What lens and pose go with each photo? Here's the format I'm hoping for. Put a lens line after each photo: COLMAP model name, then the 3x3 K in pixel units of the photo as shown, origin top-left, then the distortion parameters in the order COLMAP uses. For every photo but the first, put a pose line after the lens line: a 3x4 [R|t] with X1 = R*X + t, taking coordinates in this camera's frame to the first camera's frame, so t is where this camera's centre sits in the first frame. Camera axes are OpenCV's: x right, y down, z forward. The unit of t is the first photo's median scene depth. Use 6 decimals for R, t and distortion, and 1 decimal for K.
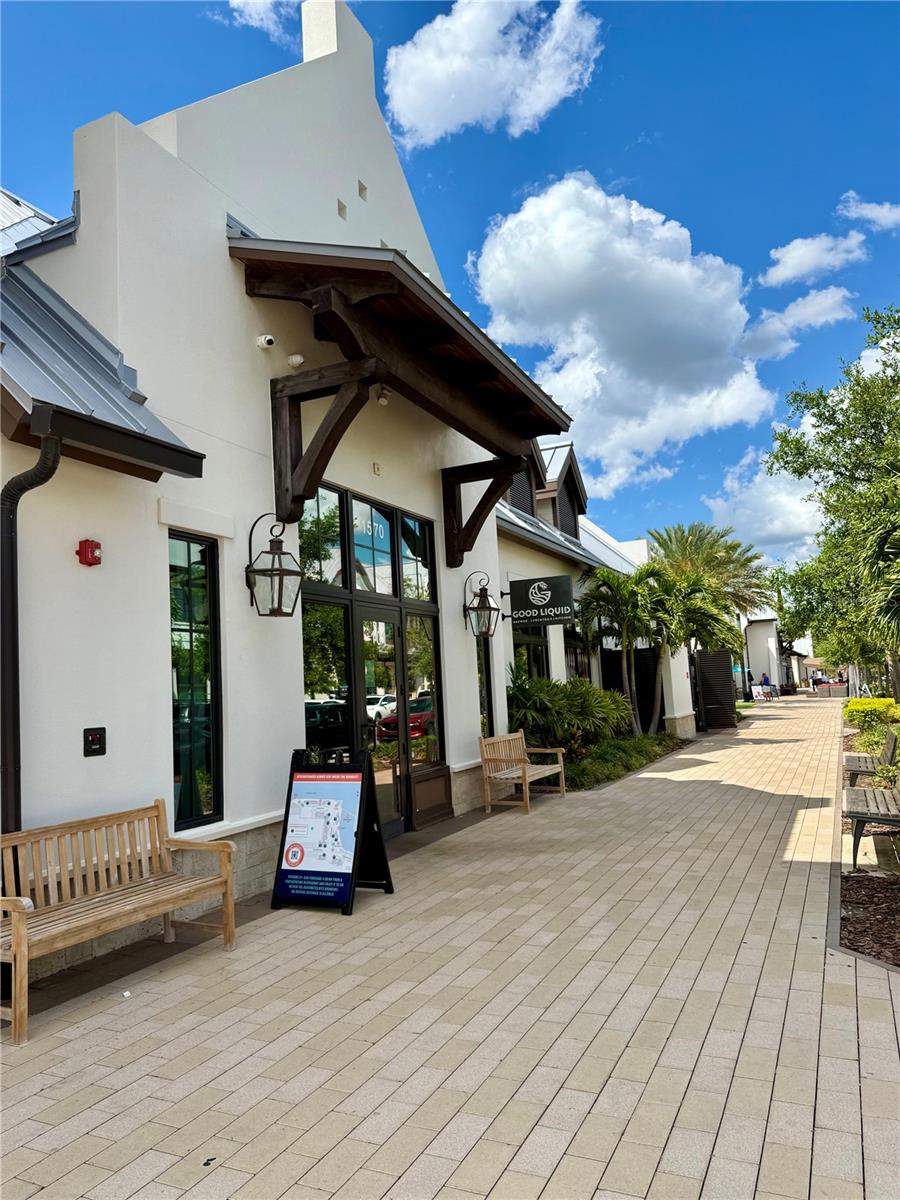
lens RADIAL K [[846.7, 0, 449.3], [0, 846.7, 601.4], [0, 0, 1]] dist [0.006079, 0.006135]
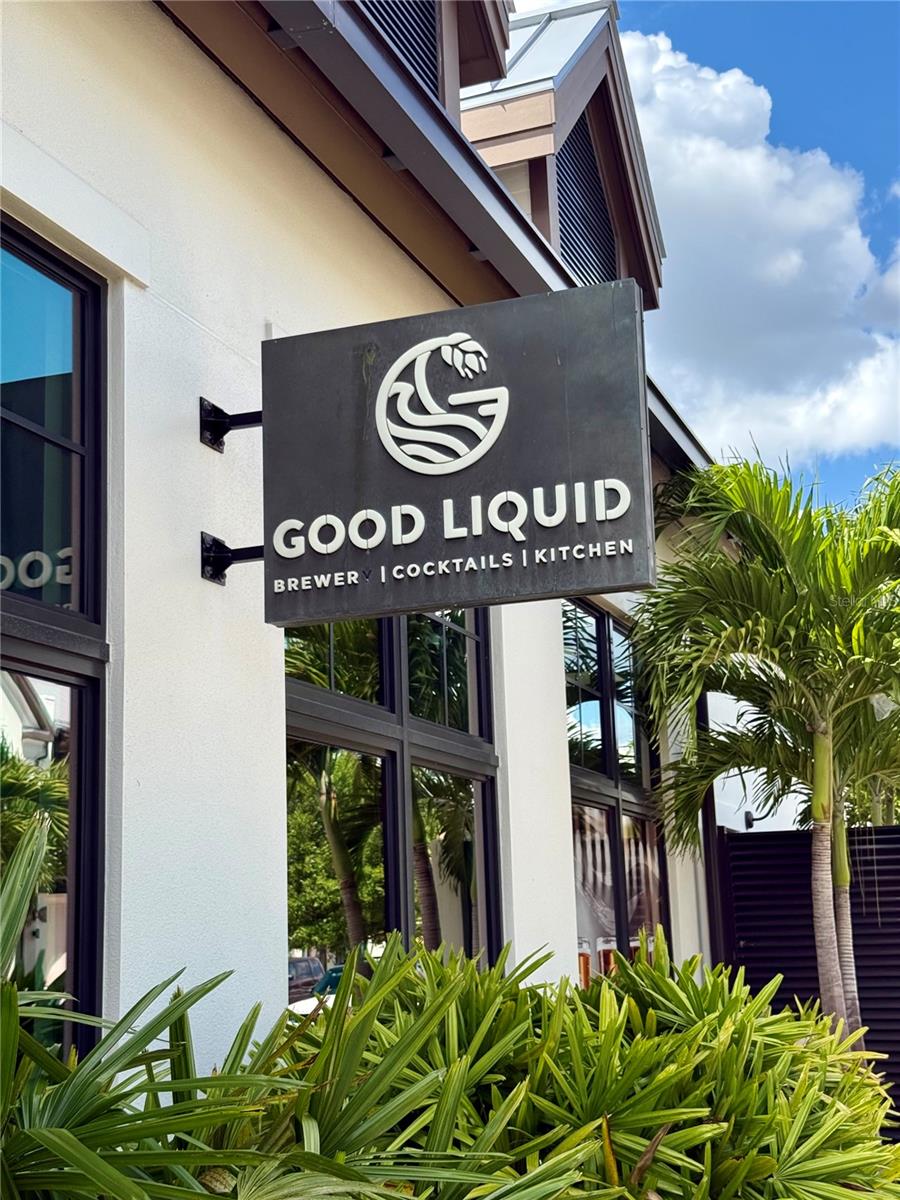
lens RADIAL K [[1663.5, 0, 450.0], [0, 1663.5, 600.4], [0, 0, 1]] dist [0.012372, 0.000000]
pose [[0.996993, 0.029690, 0.071578, 0.085799], [-0.022540, 0.994862, -0.098697, 0.056636], [-0.074141, 0.096787, 0.992540, 0.682365]]
